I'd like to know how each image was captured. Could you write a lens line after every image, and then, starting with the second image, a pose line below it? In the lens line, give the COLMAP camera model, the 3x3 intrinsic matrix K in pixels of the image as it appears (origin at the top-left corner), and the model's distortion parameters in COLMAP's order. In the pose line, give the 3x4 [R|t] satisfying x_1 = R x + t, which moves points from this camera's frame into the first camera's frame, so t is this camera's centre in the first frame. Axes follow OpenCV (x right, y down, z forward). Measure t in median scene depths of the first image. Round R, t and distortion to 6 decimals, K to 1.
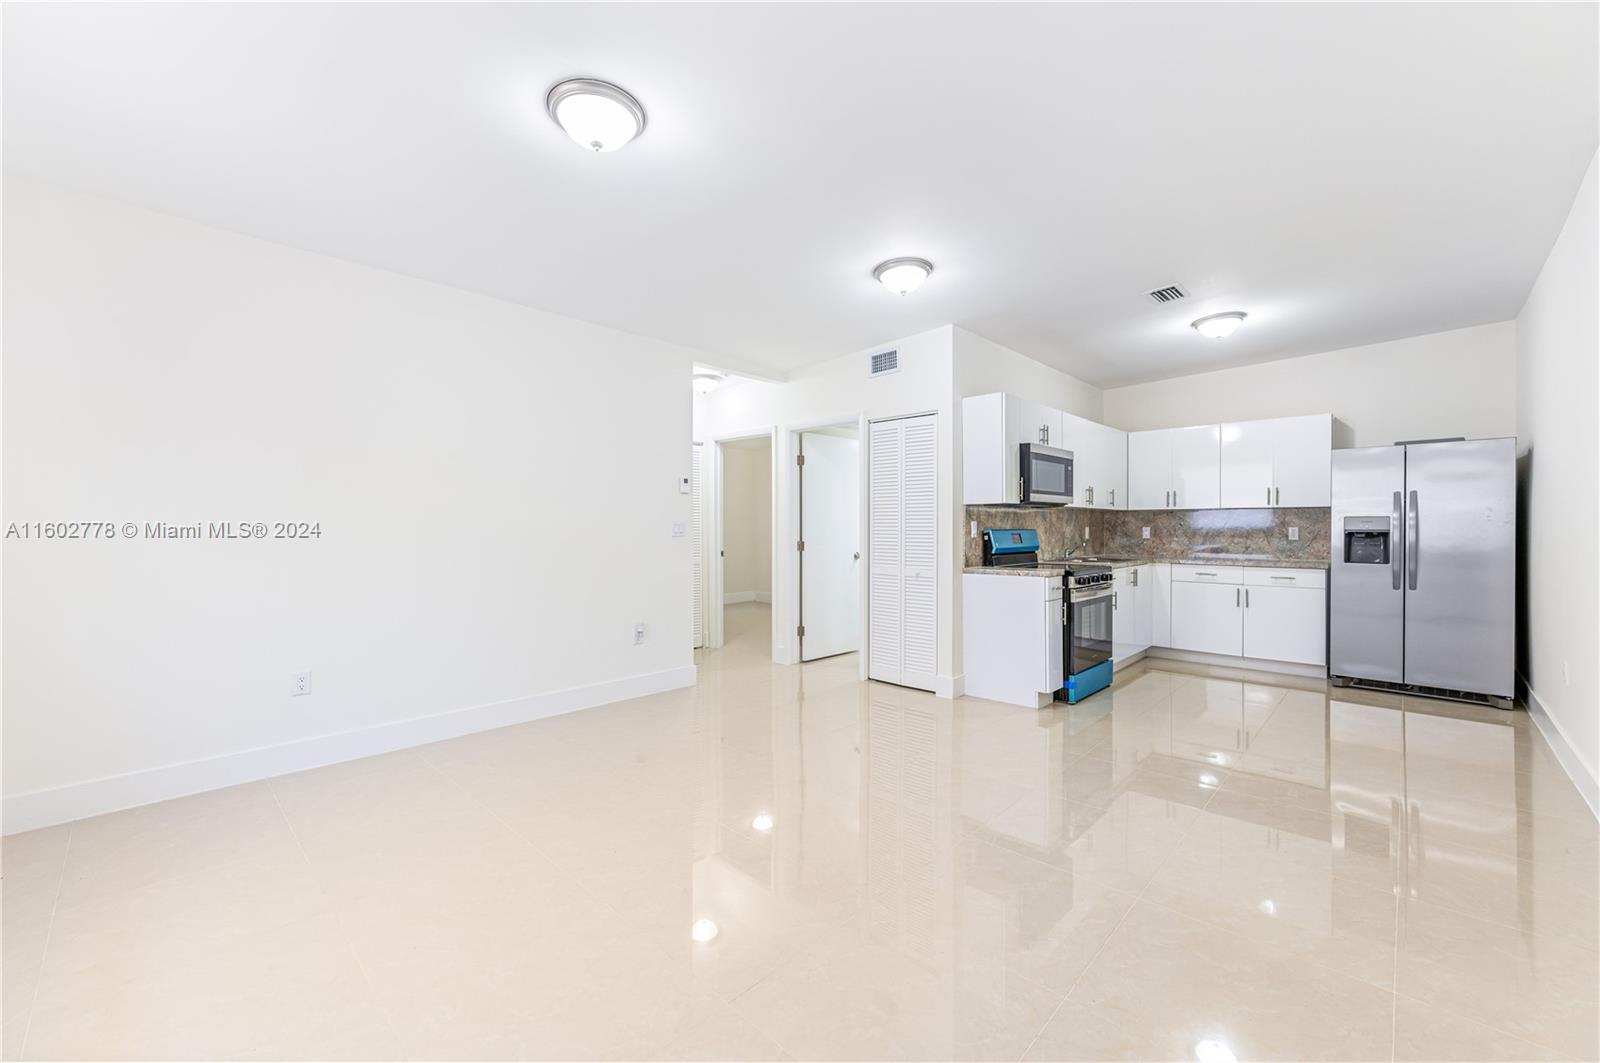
lens RADIAL K [[638.2, 0, 800.0], [0, 638.2, 531.5], [0, 0, 1]] dist [0.000913, 0.000220]
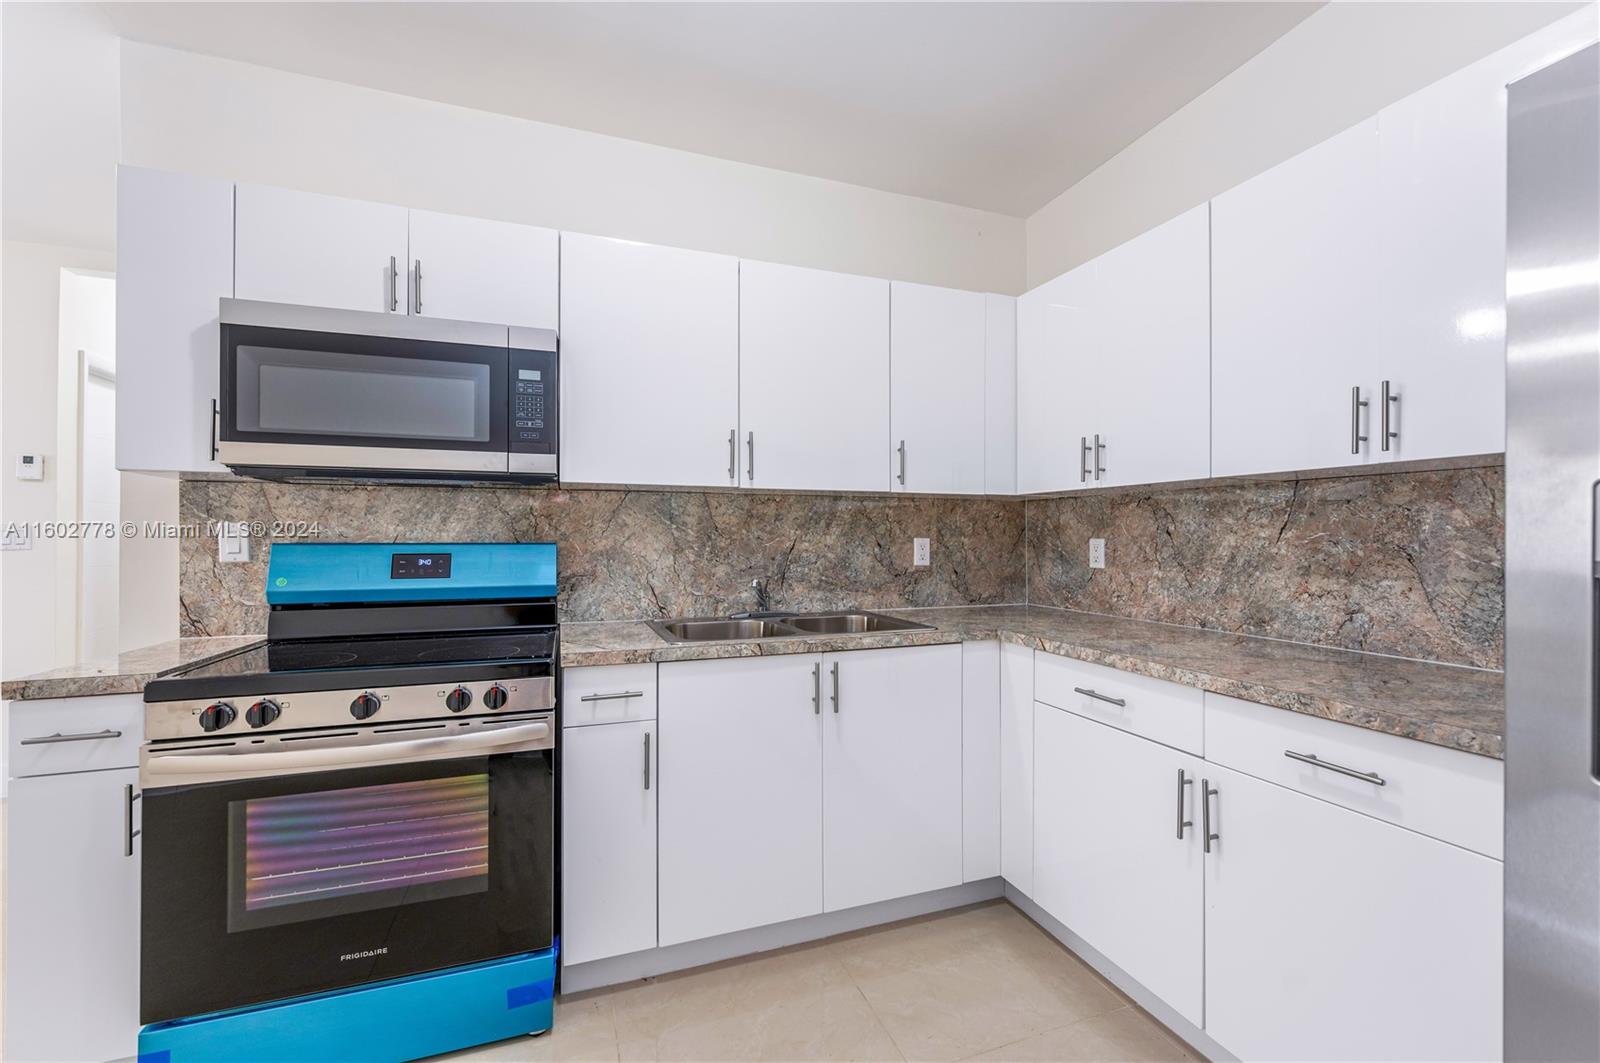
lens RADIAL K [[638.2, 0, 800.0], [0, 638.2, 531.5], [0, 0, 1]] dist [0.000913, 0.000220]
pose [[0.892231, 0.000144, -0.451579, 0.747349], [-0.006543, 0.999899, -0.012607, -0.007163], [0.451532, 0.014203, 0.892142, 0.771965]]
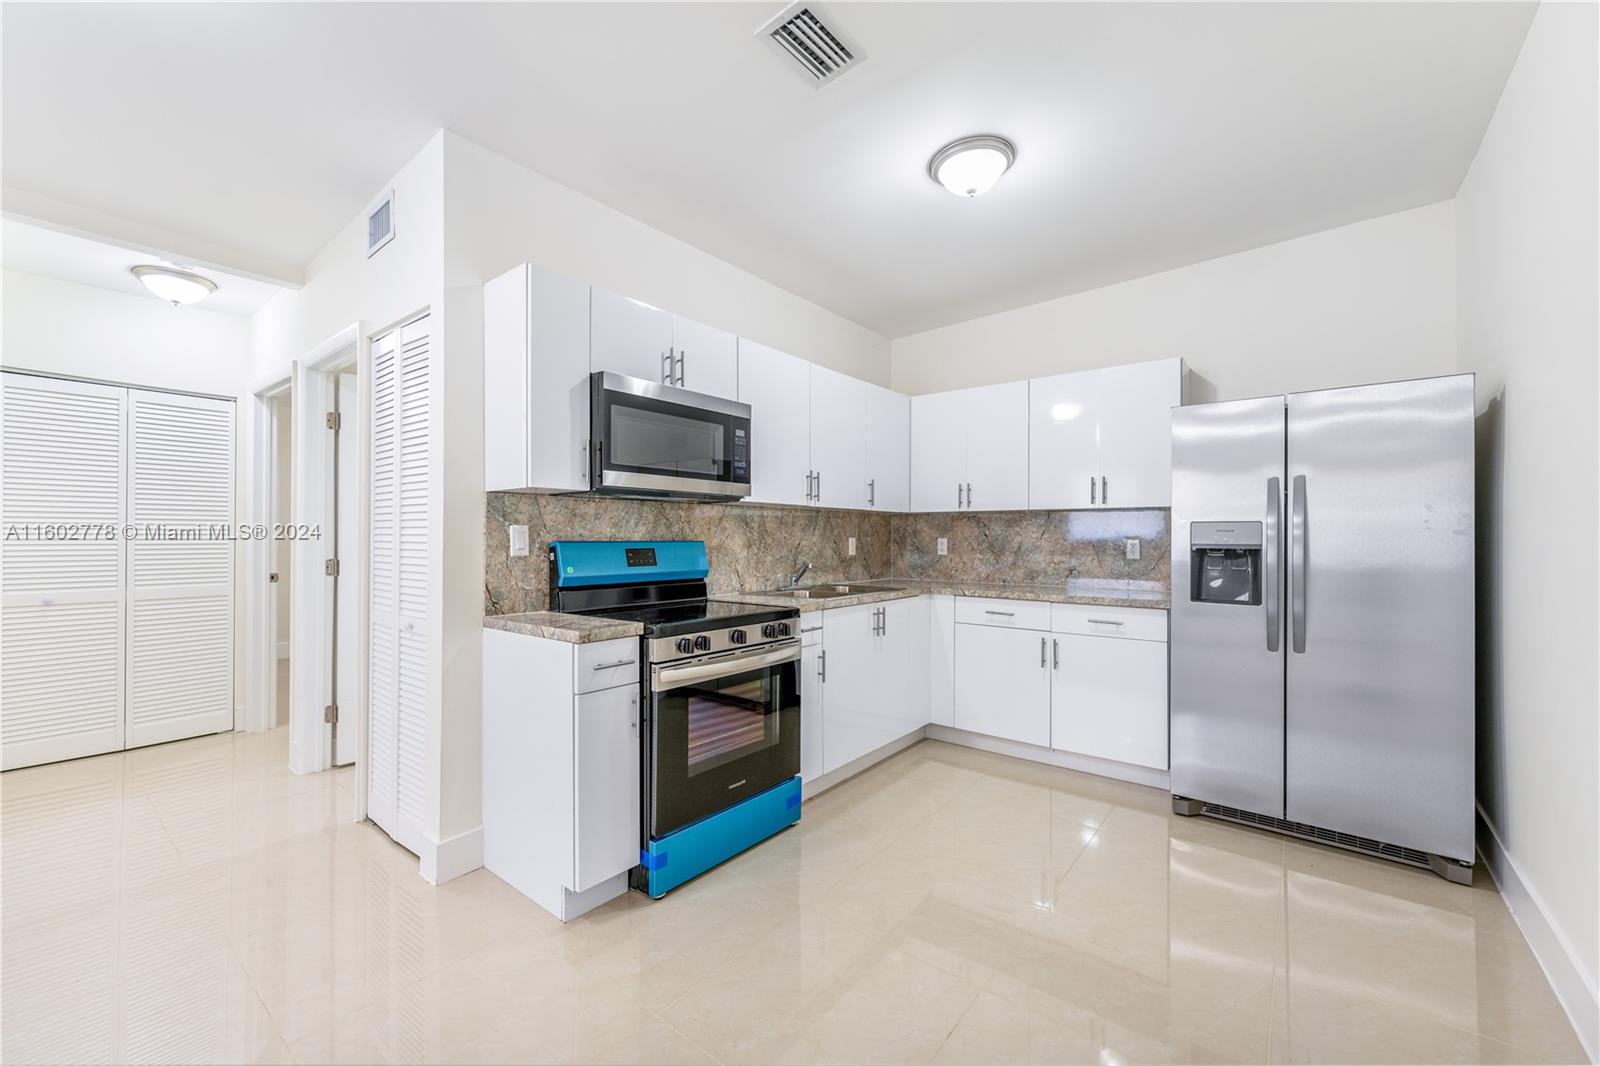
lens RADIAL K [[638.2, 0, 800.0], [0, 638.2, 533.0], [0, 0, 1]] dist [0.000913, 0.000220]
pose [[0.995741, 0.005930, 0.092001, 0.440508], [-0.004719, 0.999899, -0.013373, -0.003586], [-0.092071, 0.012882, 0.995669, 0.449918]]
